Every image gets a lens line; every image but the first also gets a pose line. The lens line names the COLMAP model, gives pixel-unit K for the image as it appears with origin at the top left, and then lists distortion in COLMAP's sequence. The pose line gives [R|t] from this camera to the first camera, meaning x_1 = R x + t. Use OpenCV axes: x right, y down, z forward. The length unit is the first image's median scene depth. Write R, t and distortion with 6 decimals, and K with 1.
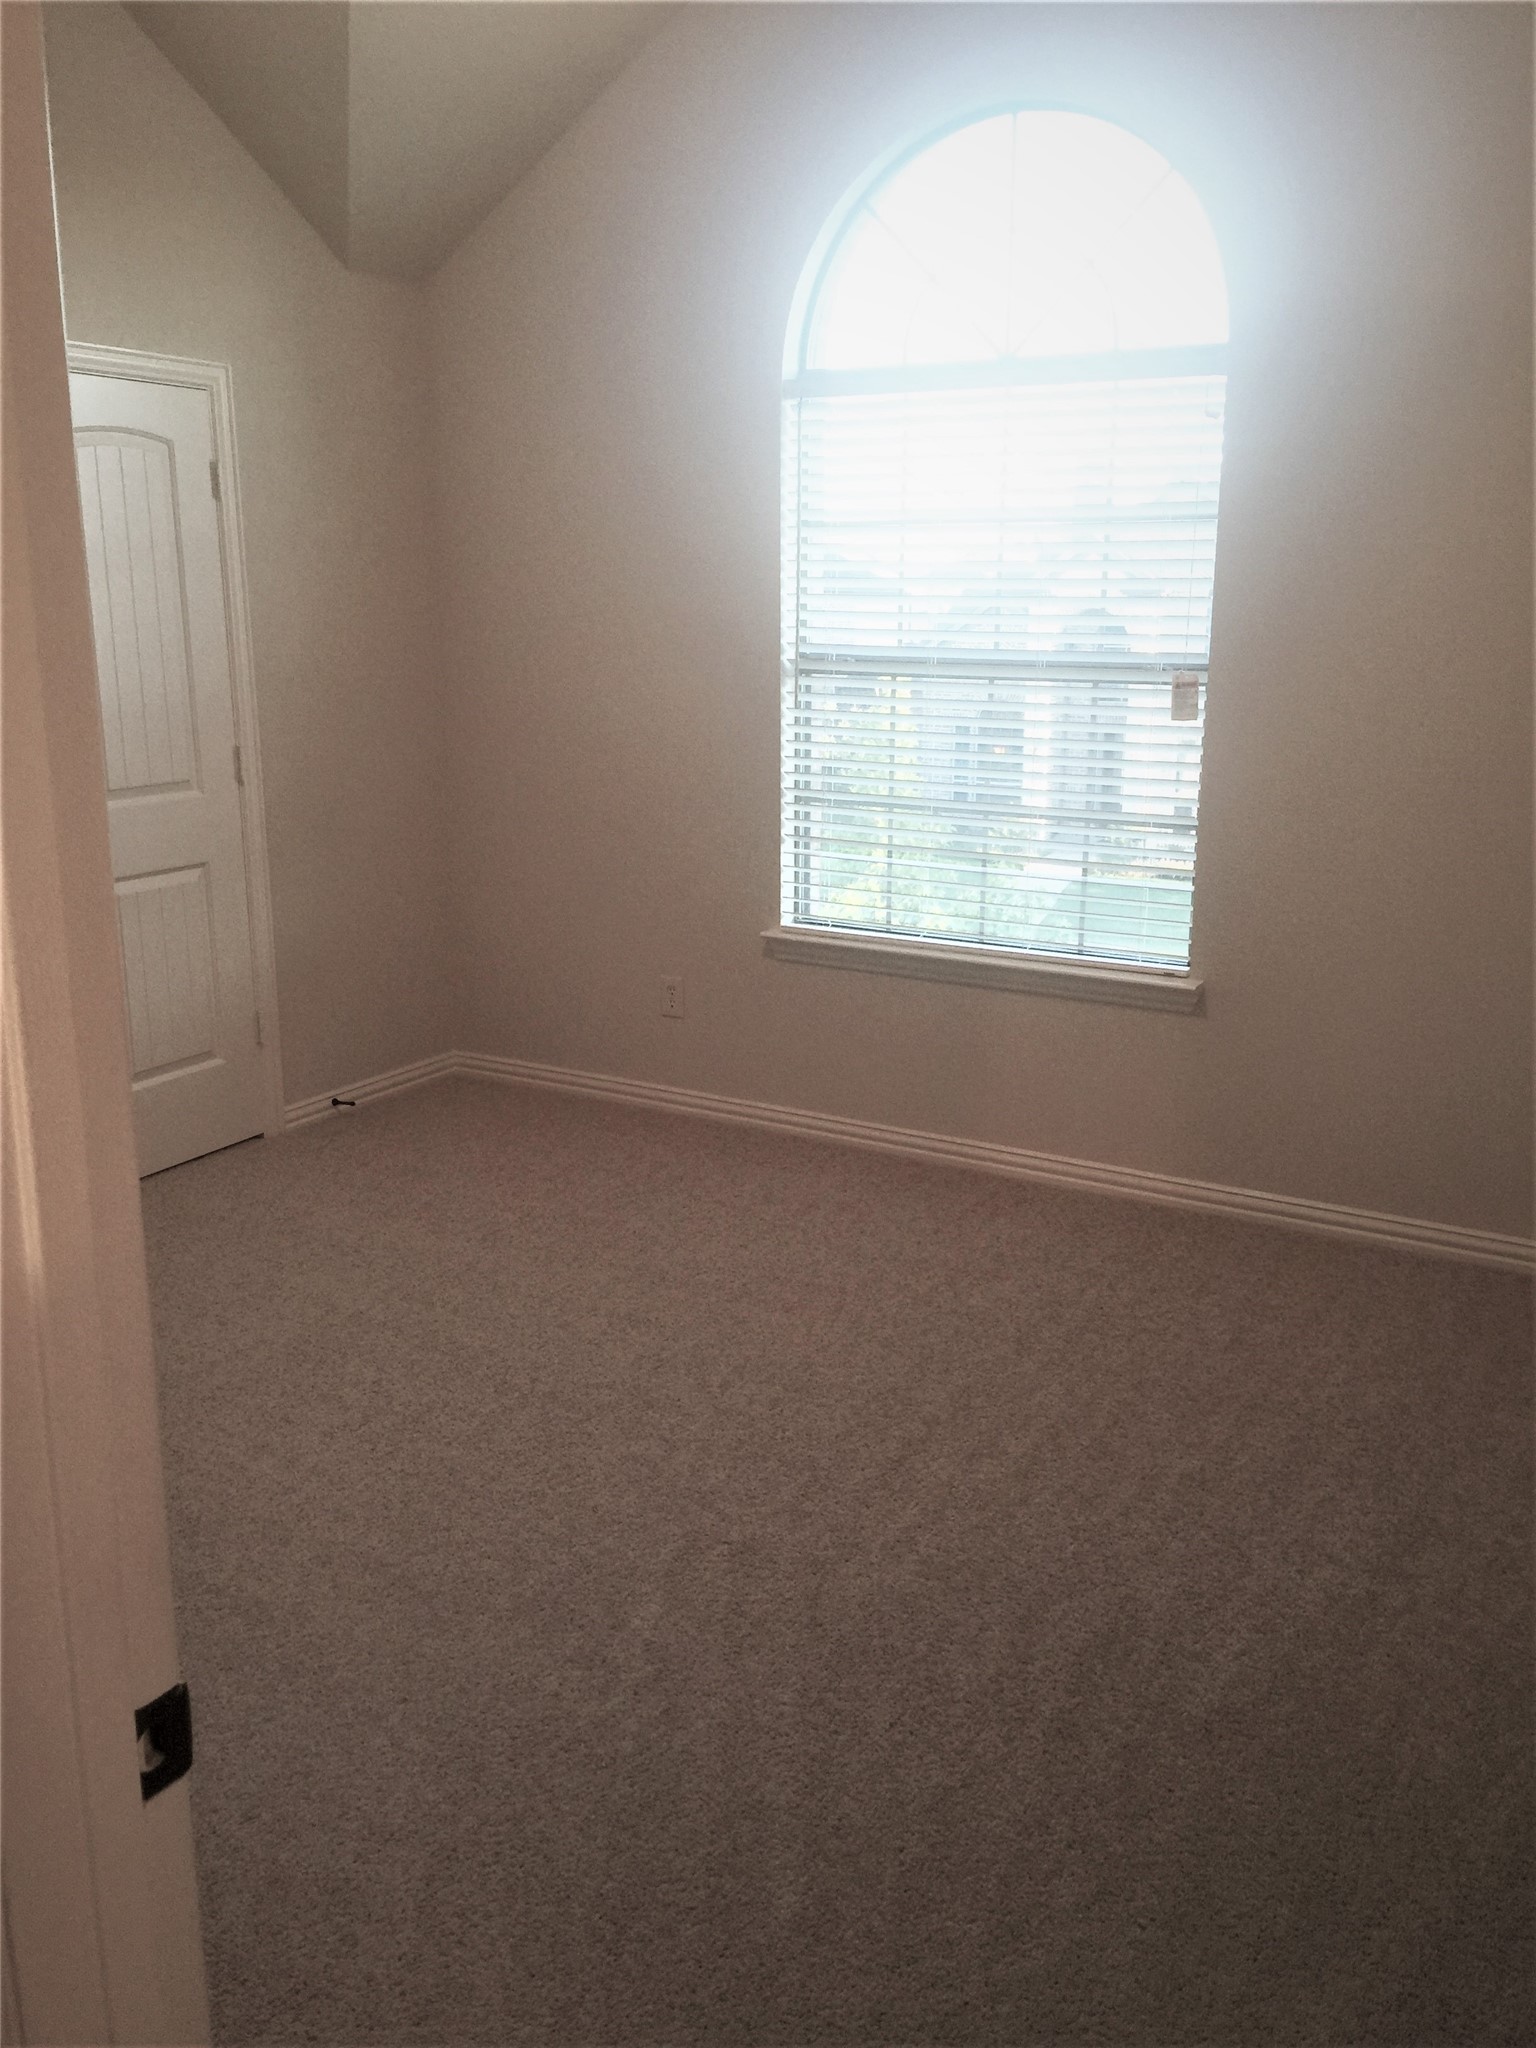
lens RADIAL K [[1738.7, 0, 768.0], [0, 1738.7, 1024.0], [0, 0, 1]] dist [0.102305, -0.156460]
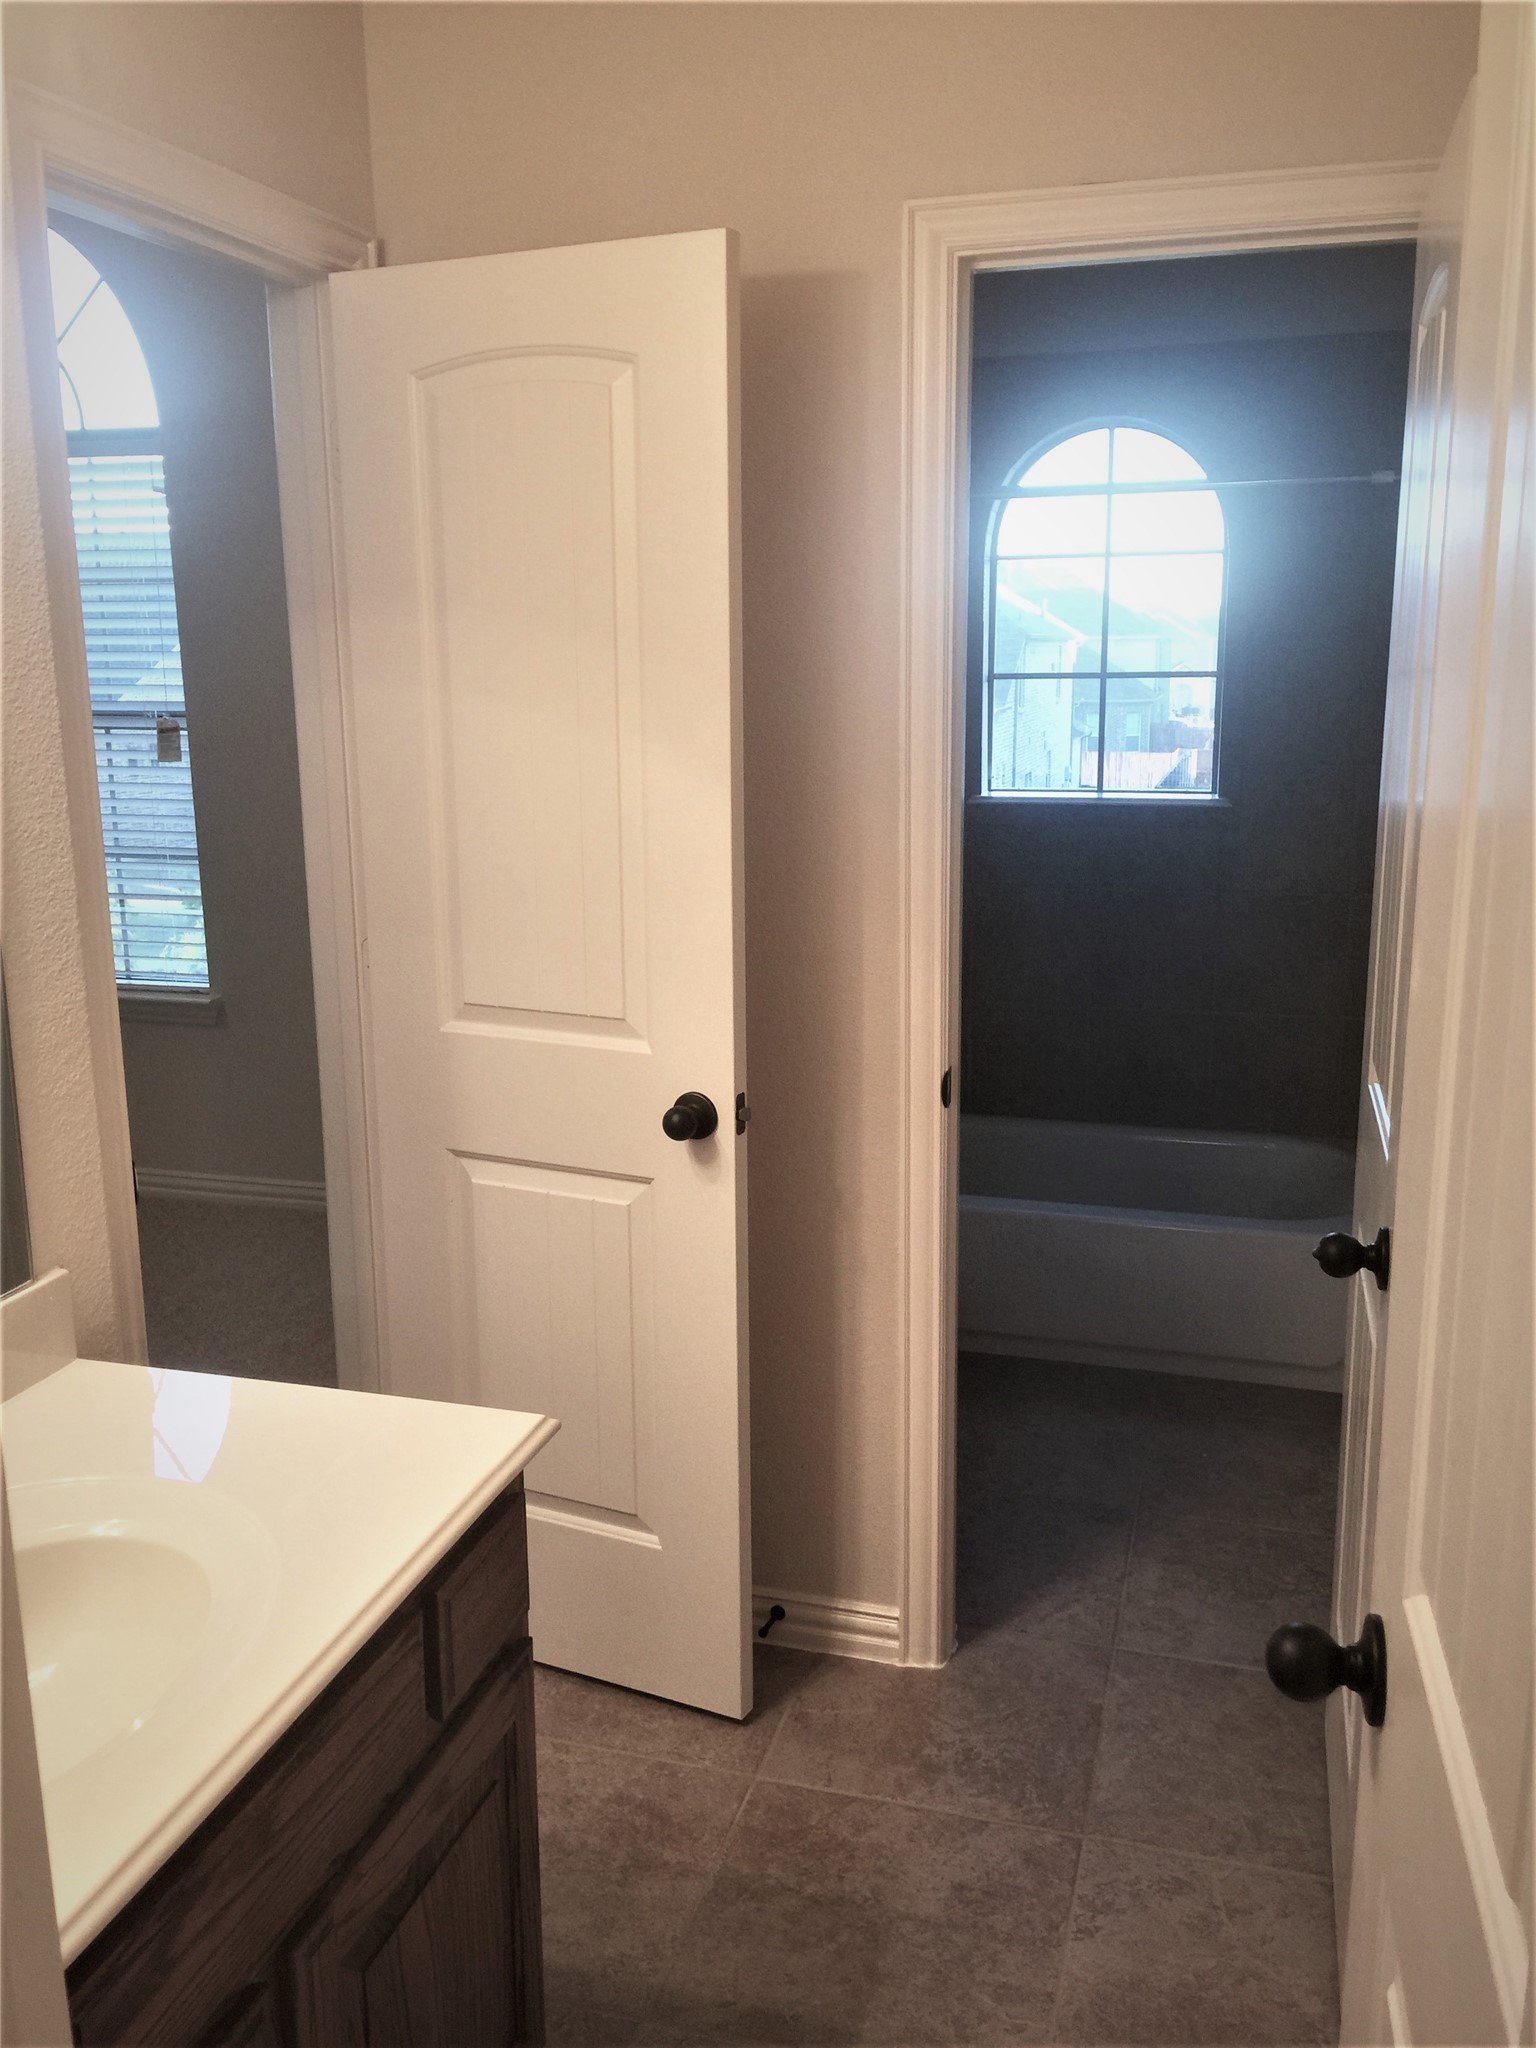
lens RADIAL K [[1738.7, 0, 768.0], [0, 1738.7, 1024.0], [0, 0, 1]] dist [0.102305, -0.156460]
pose [[0.961264, -0.071288, 0.266252, 0.285526], [0.079415, 0.996644, -0.019867, 0.043412], [-0.263942, 0.040242, 0.963699, -0.161979]]
